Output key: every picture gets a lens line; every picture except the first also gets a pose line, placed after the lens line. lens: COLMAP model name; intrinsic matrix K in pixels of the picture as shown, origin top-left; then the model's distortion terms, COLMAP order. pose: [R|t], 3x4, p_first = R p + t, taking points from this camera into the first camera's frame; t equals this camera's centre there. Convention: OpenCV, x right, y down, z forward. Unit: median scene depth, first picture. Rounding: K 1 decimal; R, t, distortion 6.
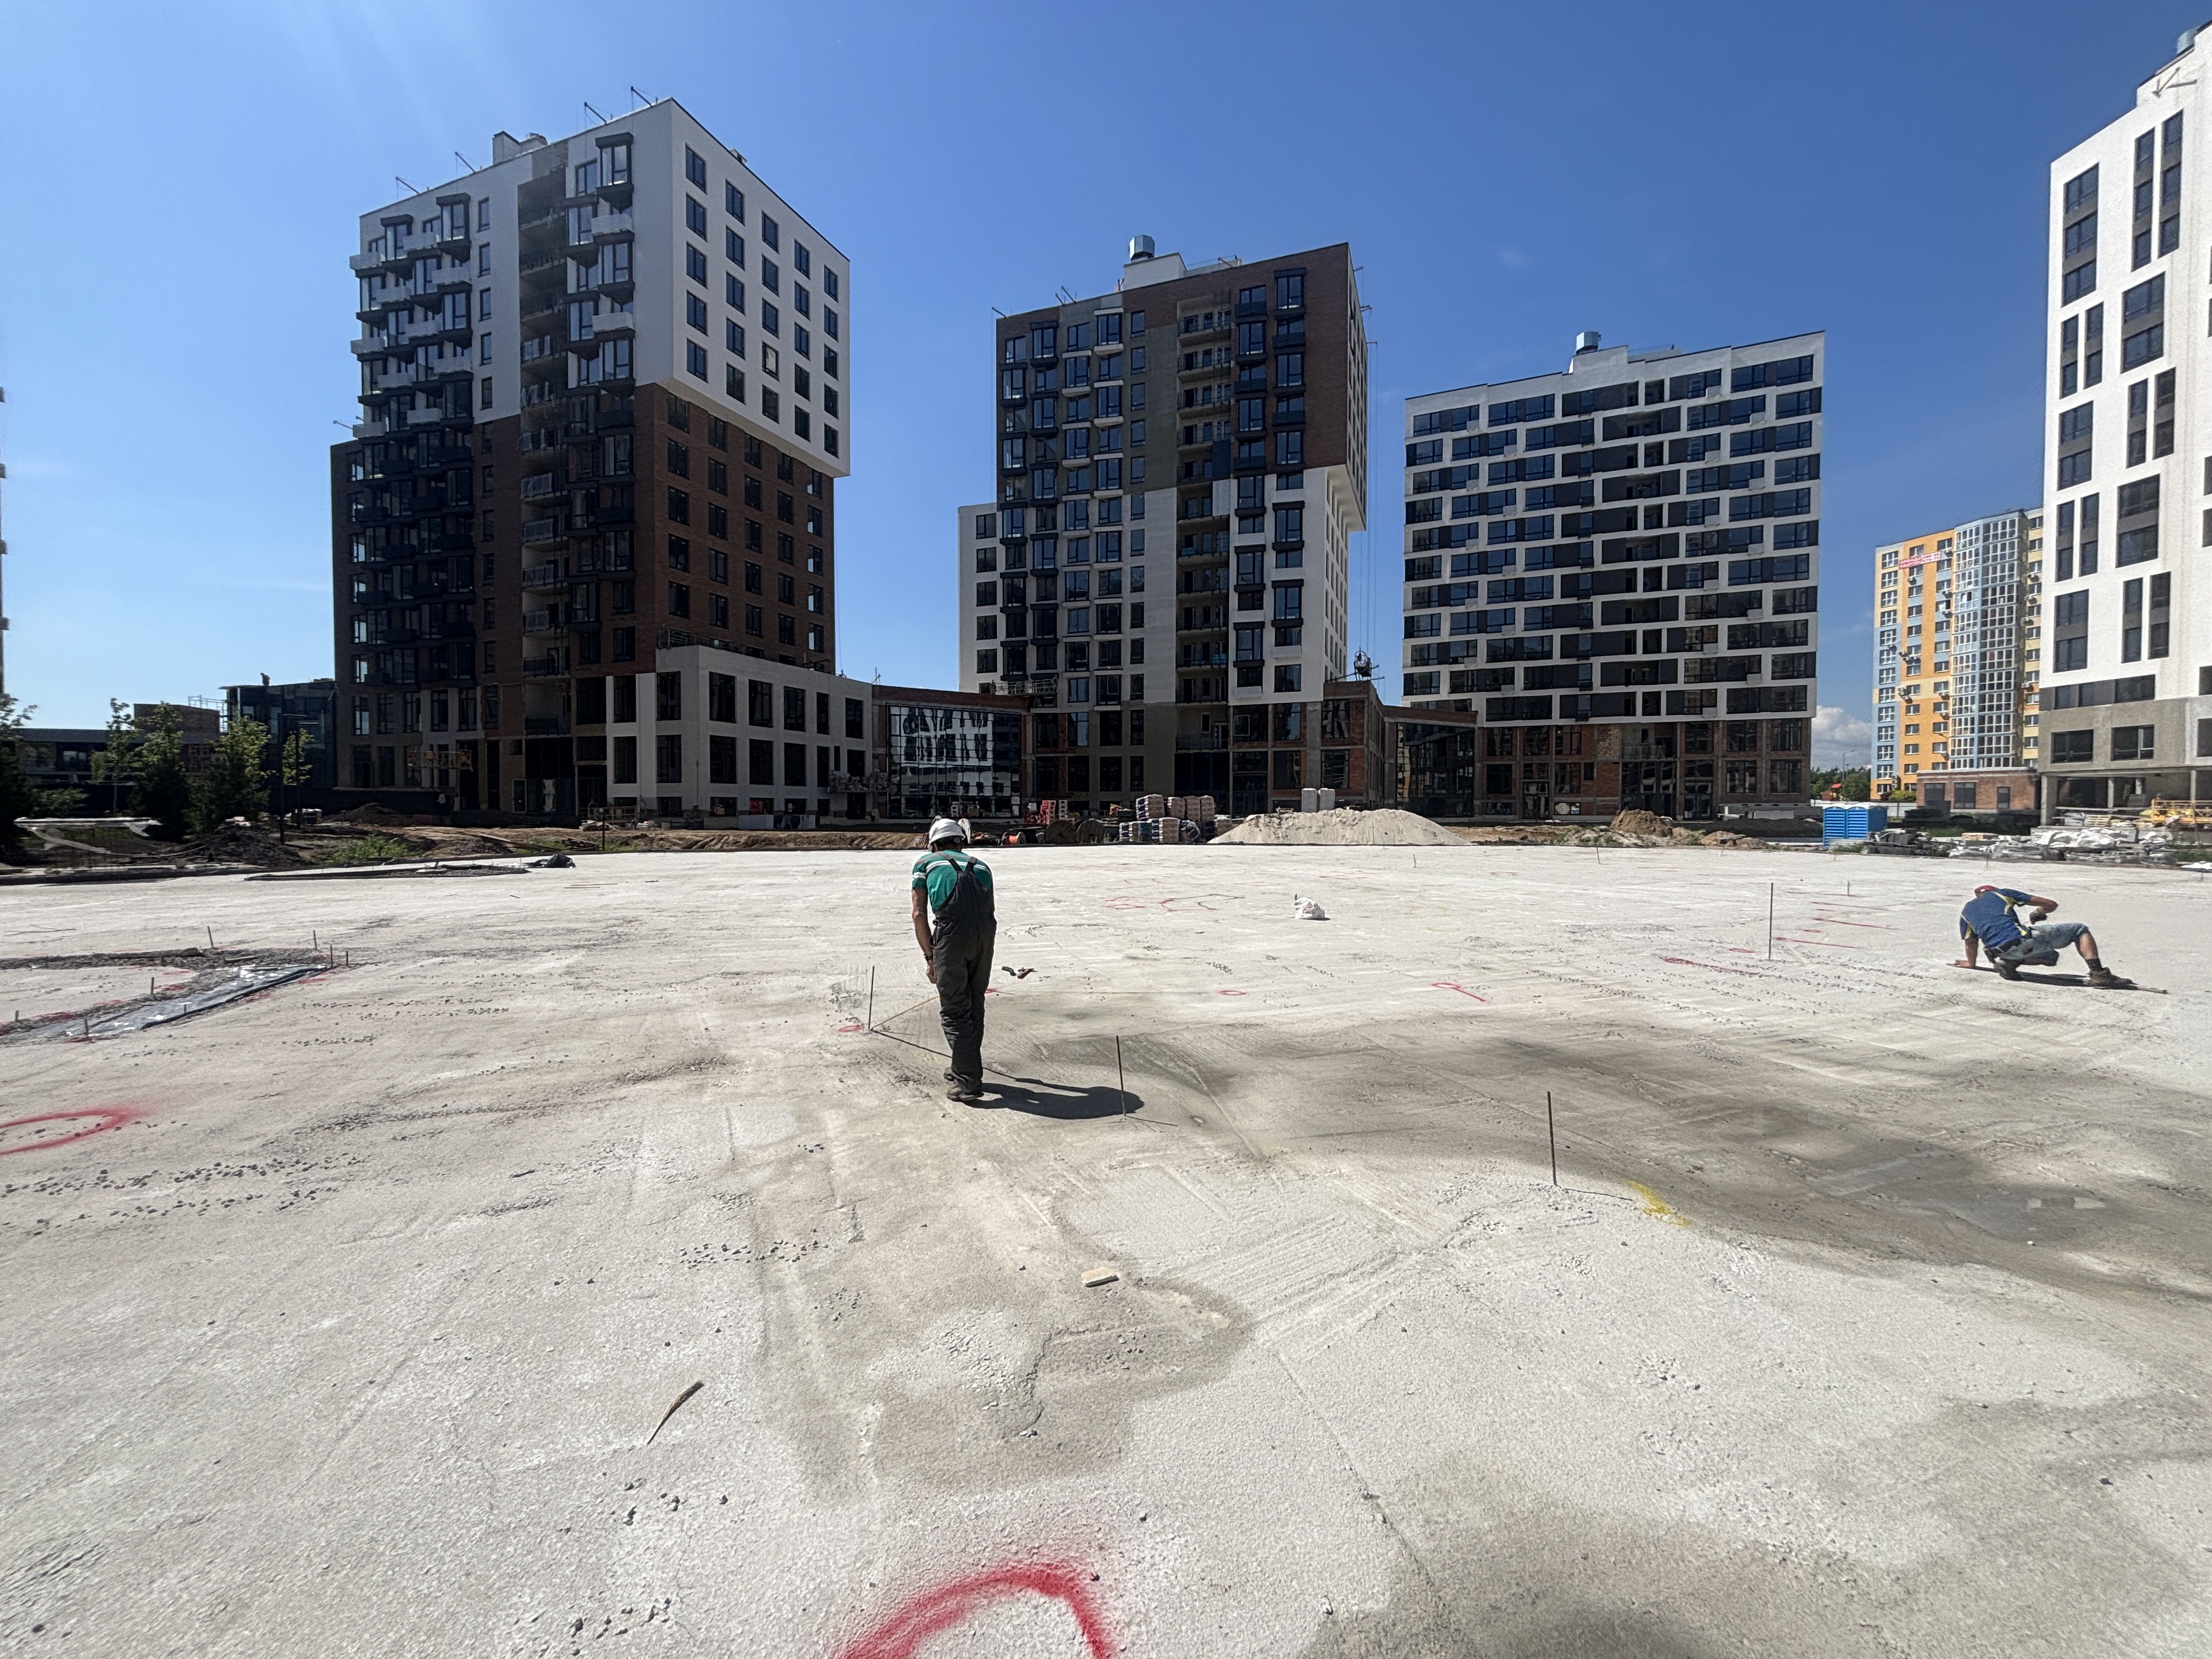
lens RADIAL K [[890.1, 0, 1105.7], [0, 890.1, 829.8], [0, 0, 1]] dist [-0.001805, 0.000763]
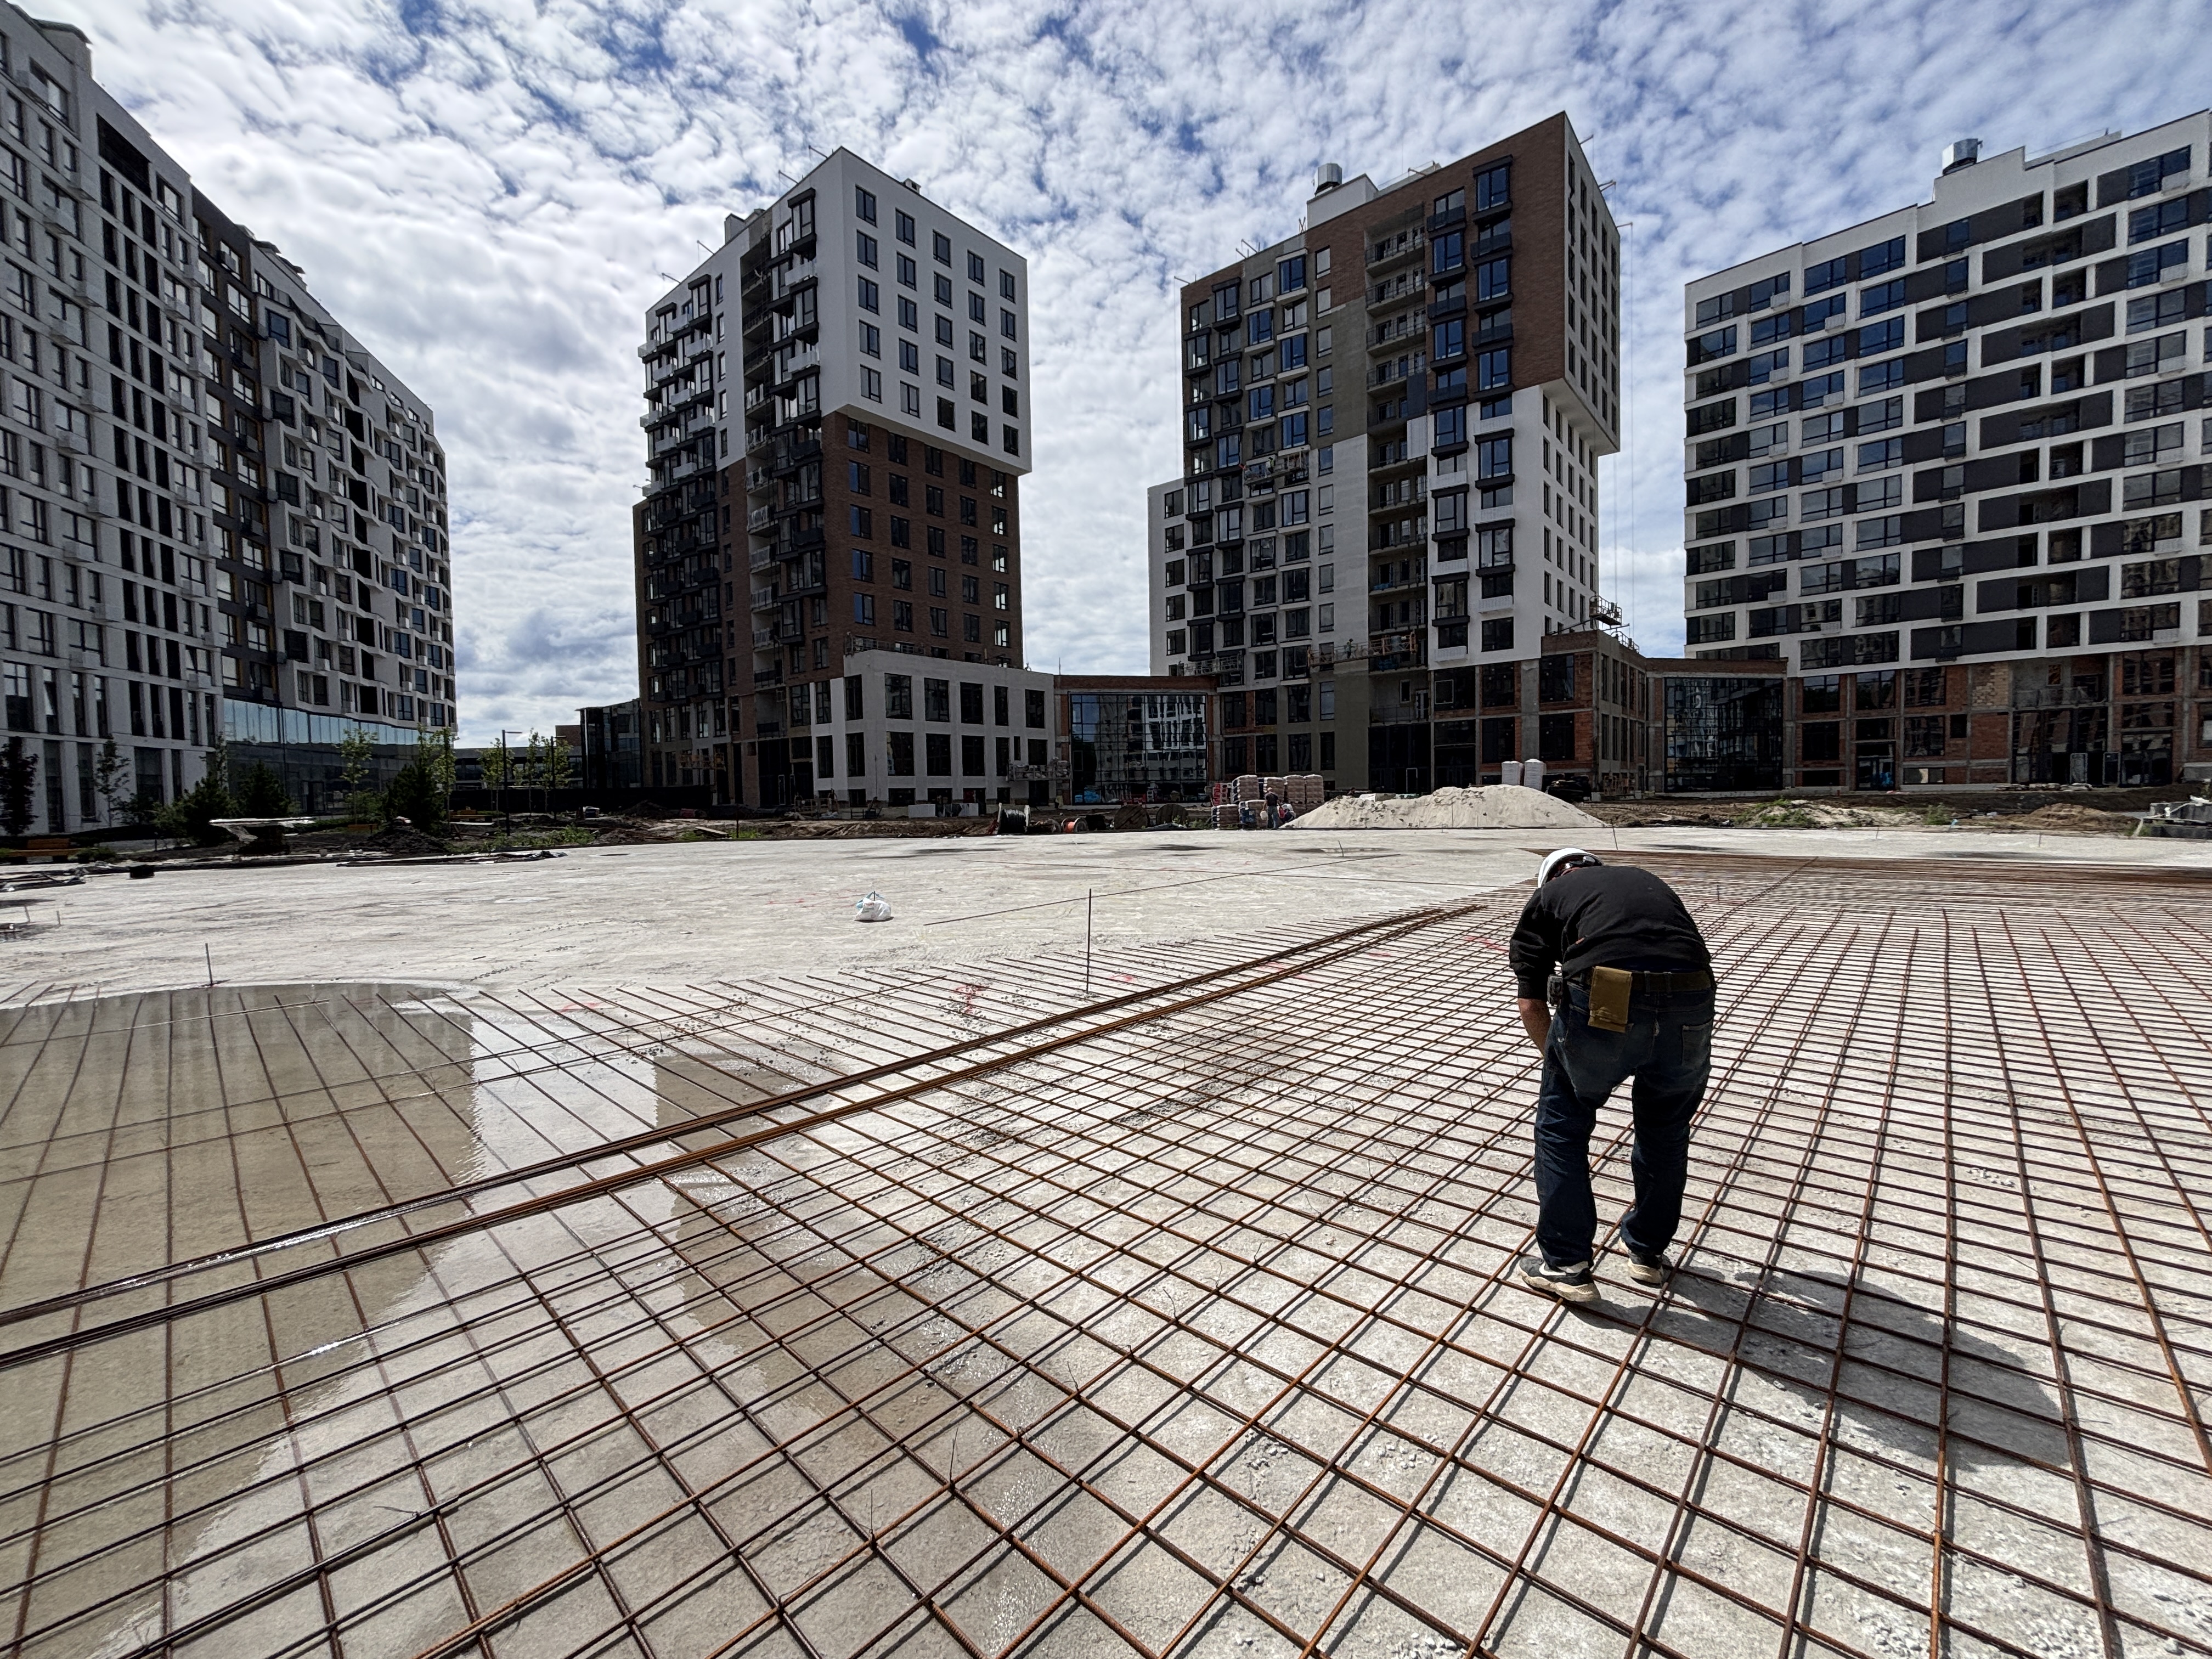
lens RADIAL K [[893.0, 0, 1100.3], [0, 893.0, 831.3], [0, 0, 1]] dist [0.001665, -0.001220]
pose [[0.944578, -0.008017, -0.328190, 0.123060], [0.014525, 0.999743, 0.017384, 0.000145], [0.327967, -0.021187, 0.944452, 0.044100]]
